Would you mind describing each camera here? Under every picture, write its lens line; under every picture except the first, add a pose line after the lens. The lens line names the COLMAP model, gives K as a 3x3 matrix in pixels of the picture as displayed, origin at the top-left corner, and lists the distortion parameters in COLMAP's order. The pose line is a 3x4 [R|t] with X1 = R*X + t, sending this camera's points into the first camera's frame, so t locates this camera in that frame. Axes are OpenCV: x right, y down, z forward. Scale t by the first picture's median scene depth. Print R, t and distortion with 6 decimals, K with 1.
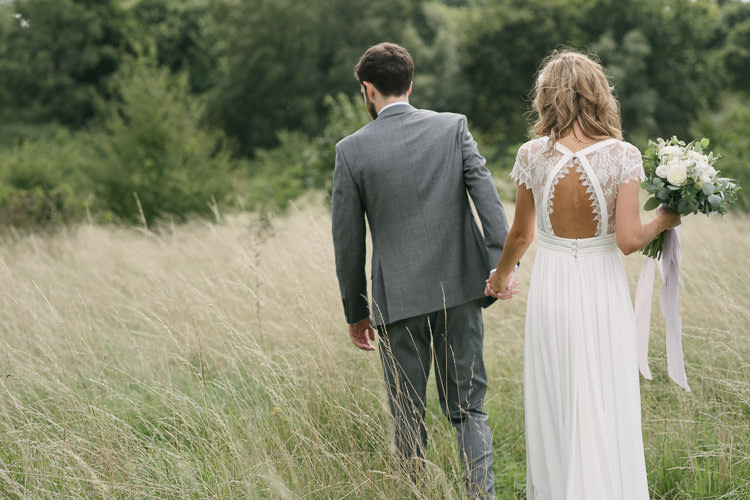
lens RADIAL K [[1844.1, 0, 374.6], [0, 1844.1, 249.8], [0, 0, 1]] dist [0.312972, 0.000000]
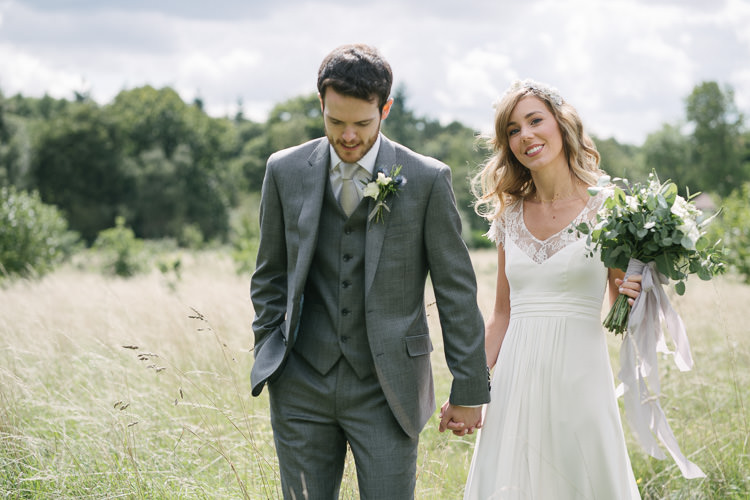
lens RADIAL K [[1844.1, 0, 375.2], [0, 1844.1, 250.0], [0, 0, 1]] dist [0.312972, 0.000000]
pose [[0.971836, 0.014424, 0.235218, -0.019318], [-0.000011, 0.998128, -0.061159, 0.030456], [-0.235660, 0.059433, 0.970017, -0.231380]]
